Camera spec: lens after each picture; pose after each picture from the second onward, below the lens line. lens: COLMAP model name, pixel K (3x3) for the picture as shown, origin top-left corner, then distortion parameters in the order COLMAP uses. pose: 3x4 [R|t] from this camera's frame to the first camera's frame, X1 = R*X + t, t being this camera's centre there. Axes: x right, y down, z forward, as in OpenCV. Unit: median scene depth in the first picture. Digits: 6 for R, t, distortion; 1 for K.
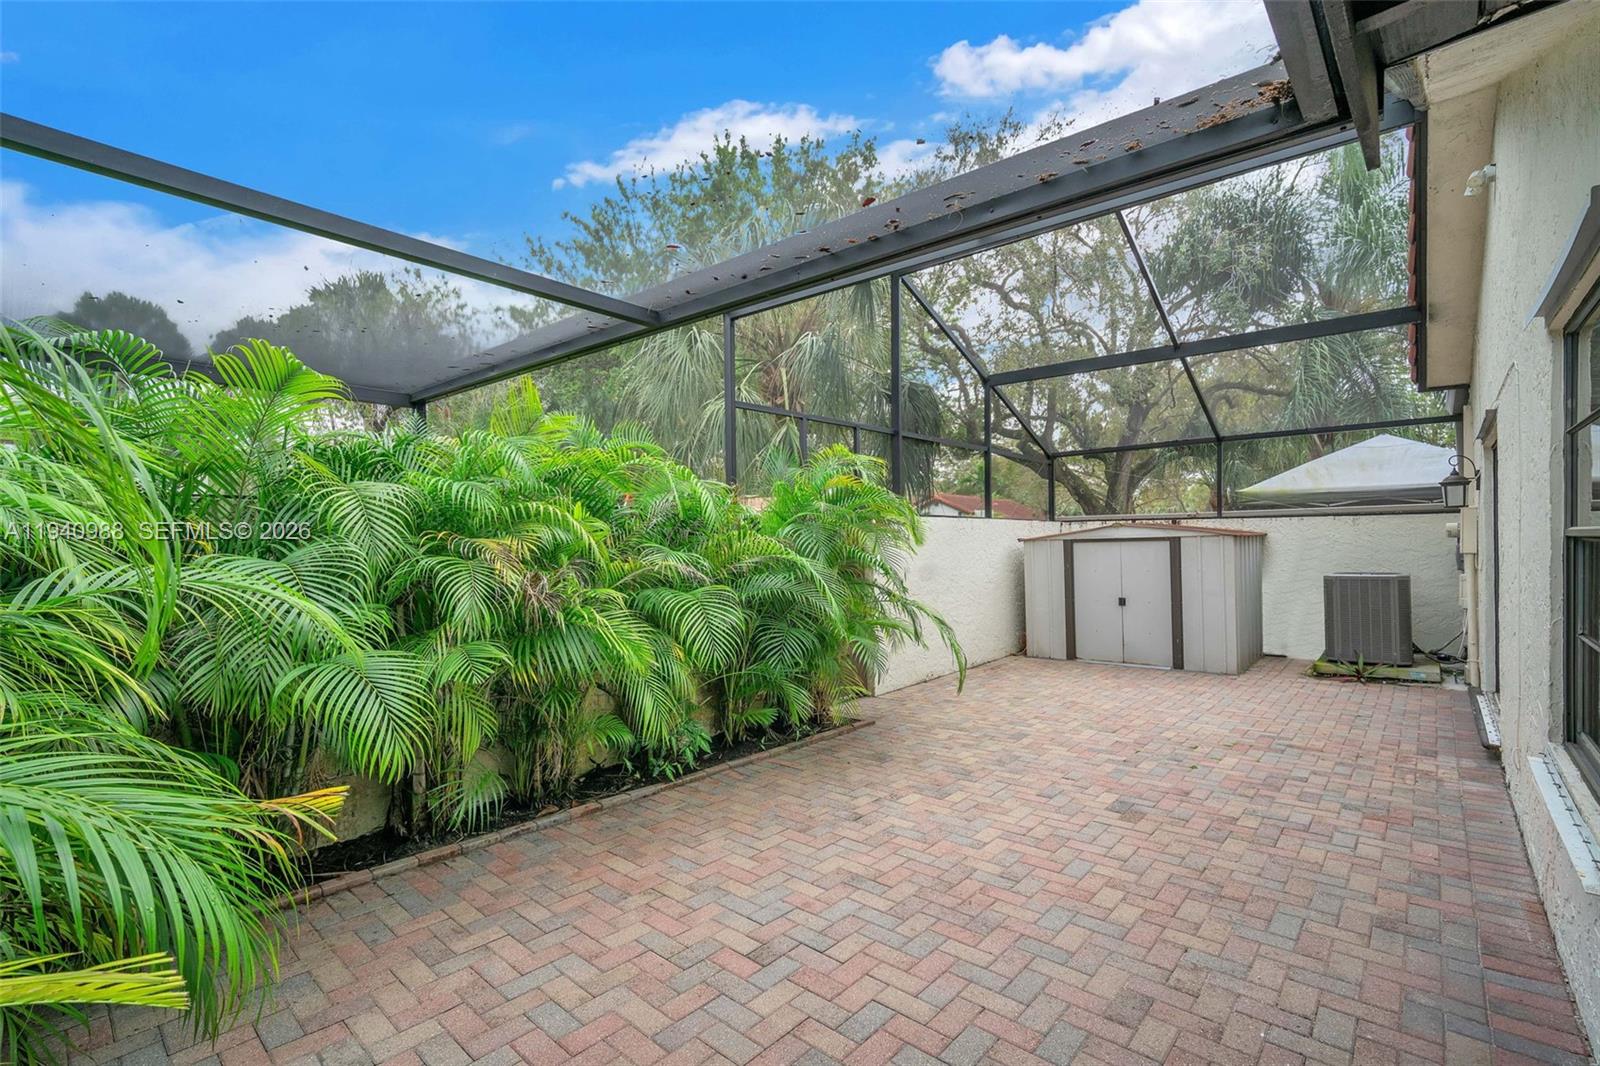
lens RADIAL K [[713.5, 0, 795.2], [0, 713.5, 539.0], [0, 0, 1]] dist [-0.003728, -0.000250]
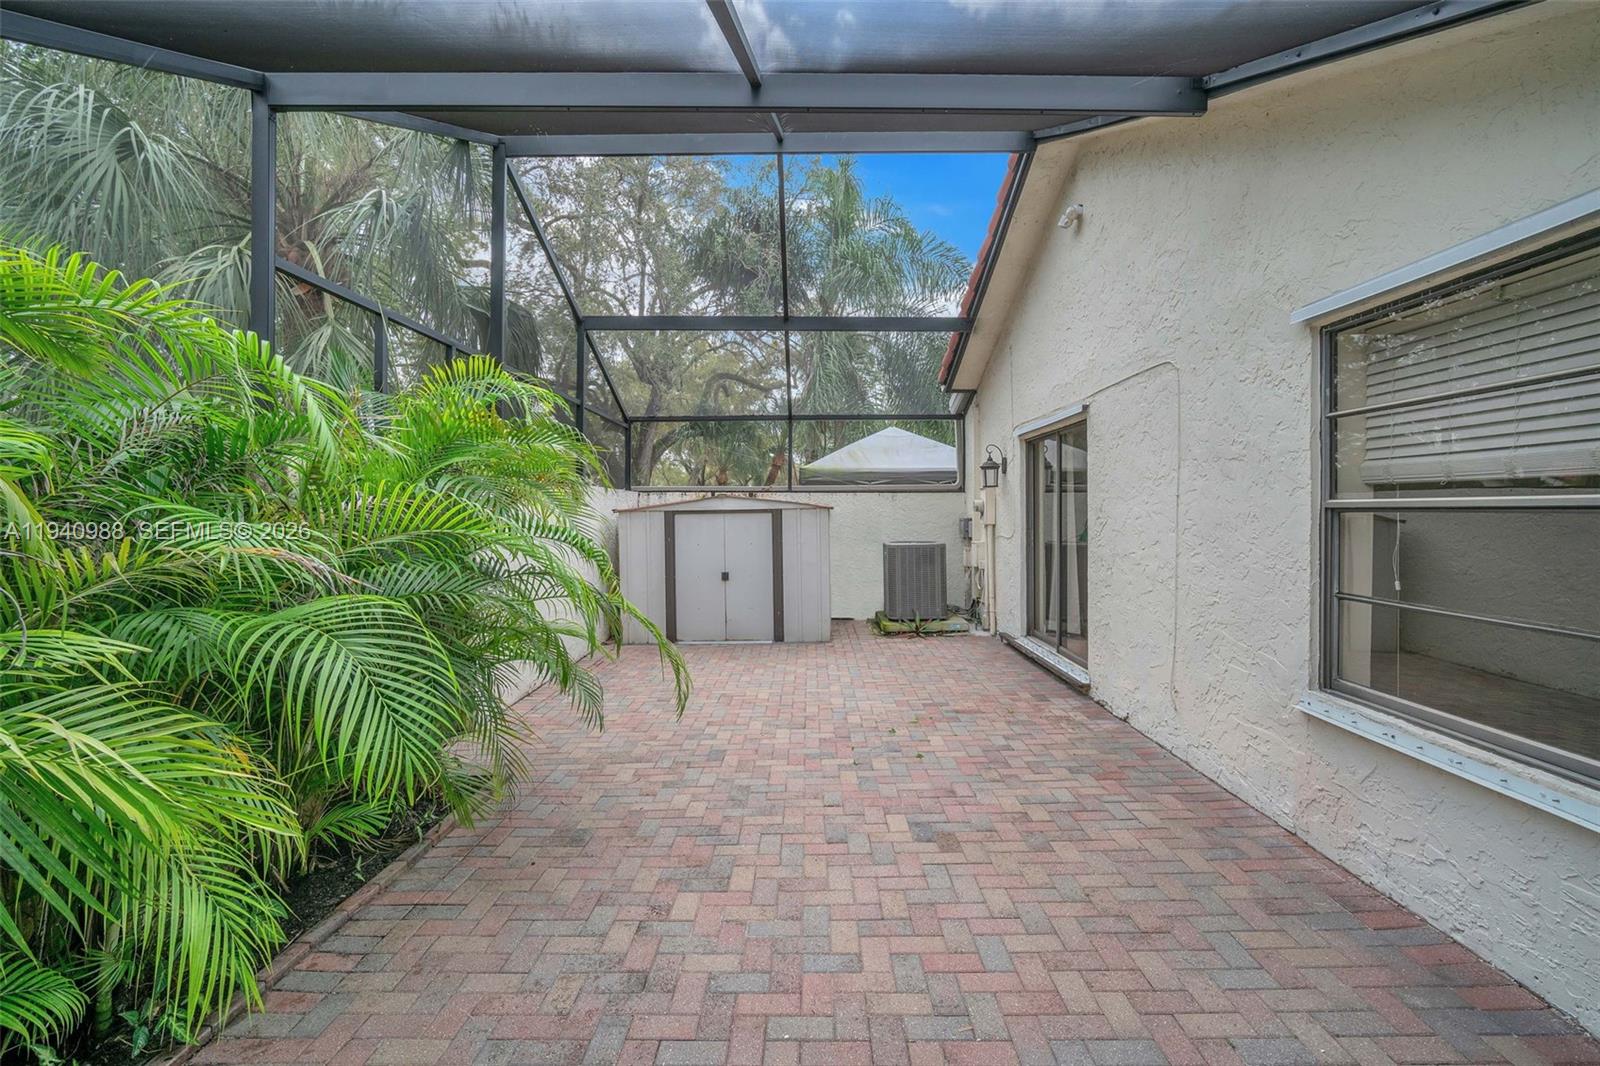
lens RADIAL K [[711.7, 0, 796.2], [0, 711.7, 501.4], [0, 0, 1]] dist [-0.009340, 0.000225]
pose [[0.758266, 0.018653, 0.651678, -0.189287], [-0.008321, 0.999786, -0.018936, 0.010262], [-0.651892, 0.008936, 0.758259, 0.451165]]
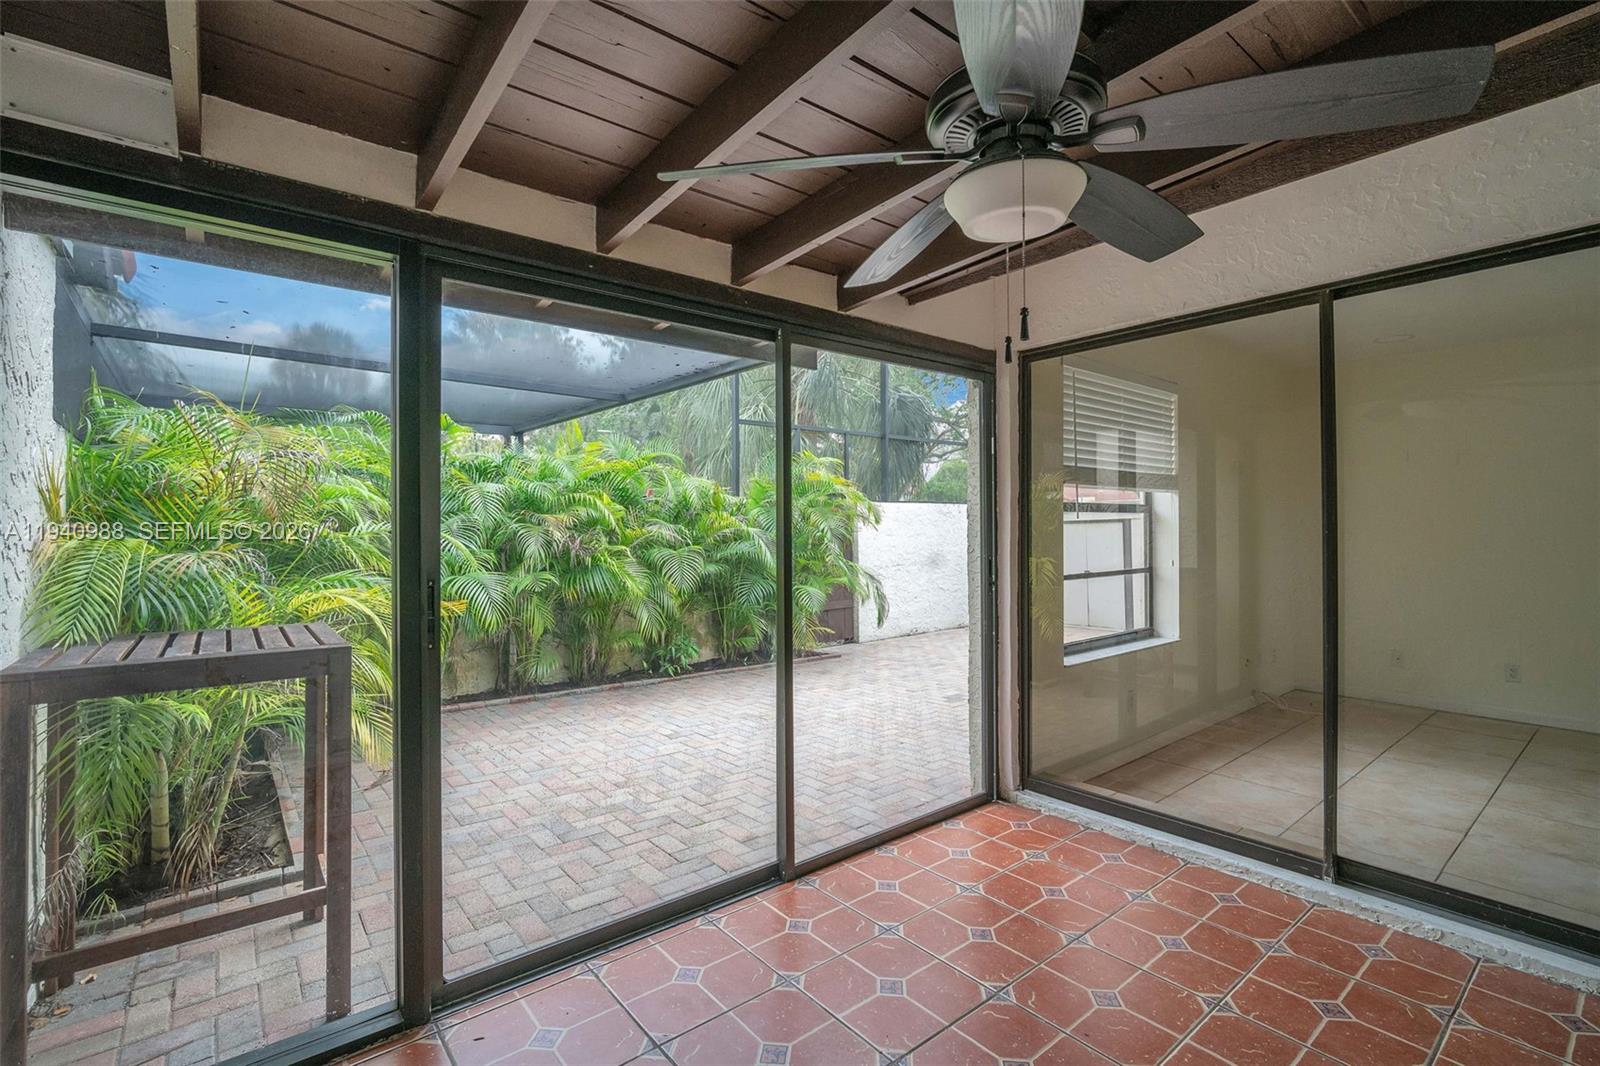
lens RADIAL K [[719.2, 0, 794.6], [0, 719.2, 504.6], [0, 0, 1]] dist [-0.002057, -0.000250]
pose [[0.987098, -0.003871, -0.160068, 0.355625], [-0.001301, 0.999481, -0.032198, 0.025101], [0.160110, 0.031991, 0.986581, -0.515356]]
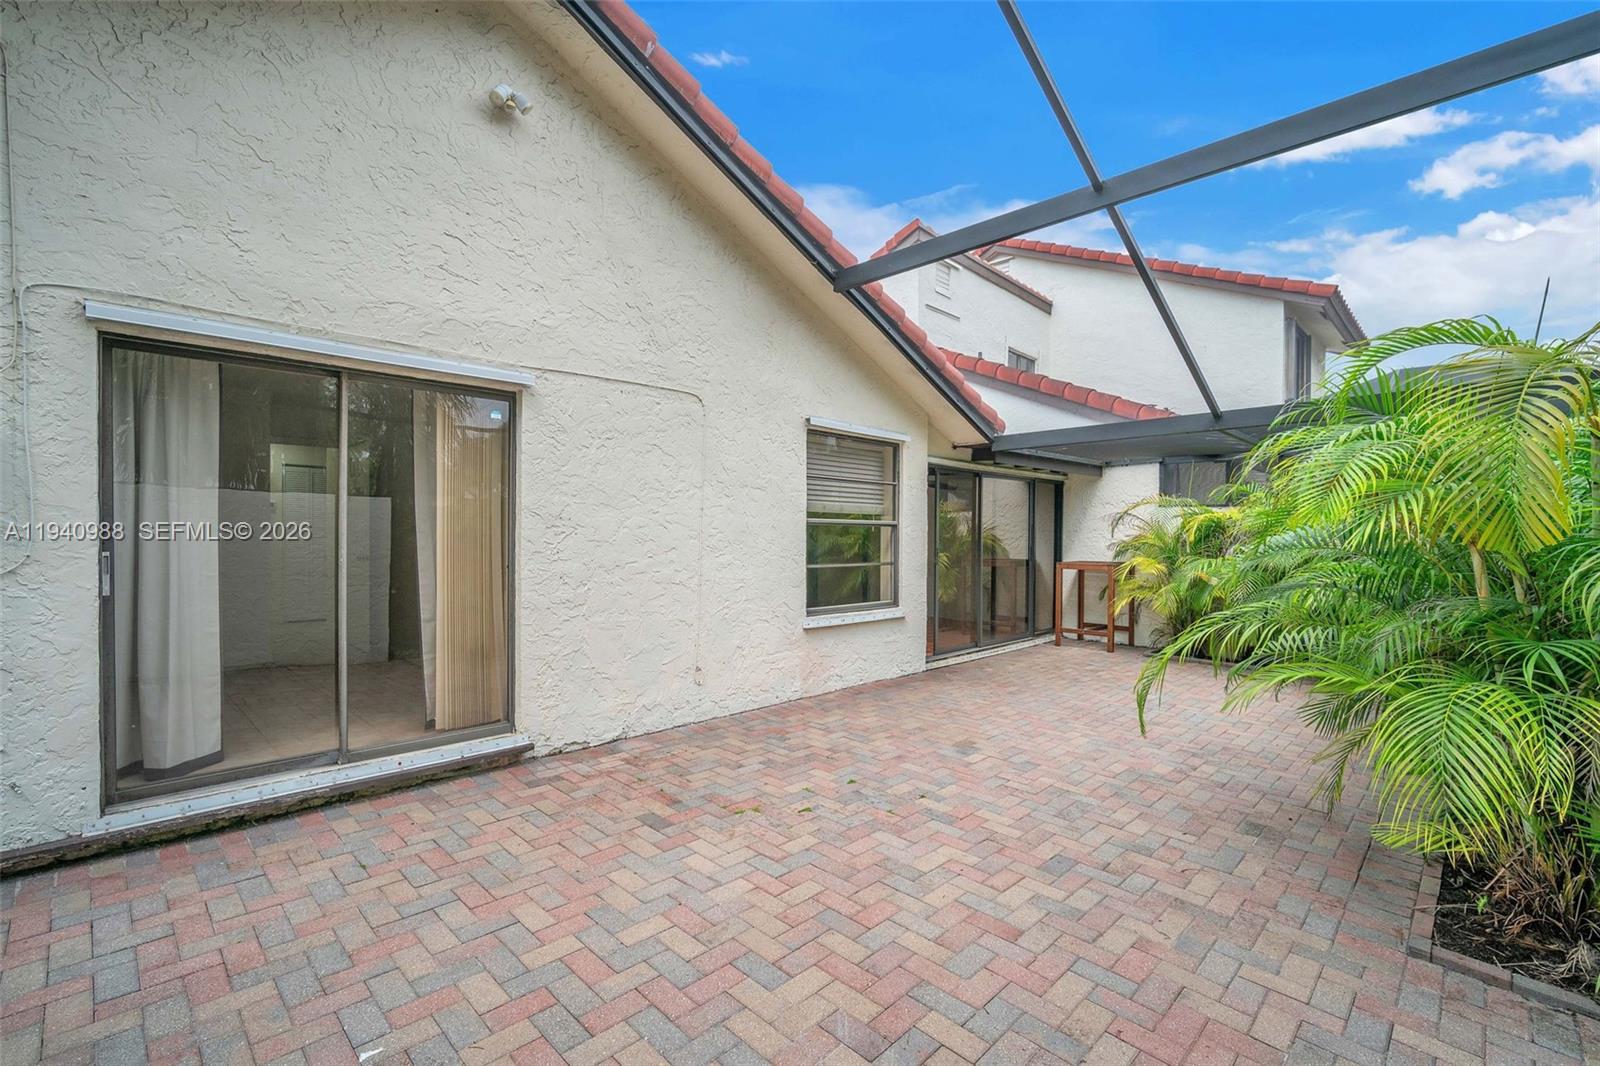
lens RADIAL K [[713.5, 0, 795.2], [0, 713.5, 539.0], [0, 0, 1]] dist [-0.003728, -0.000250]
pose [[-0.998844, -0.002380, 0.048020, 0.659105], [-0.002120, 0.999983, 0.005451, 0.023518], [-0.048032, 0.005343, -0.998832, 2.093981]]
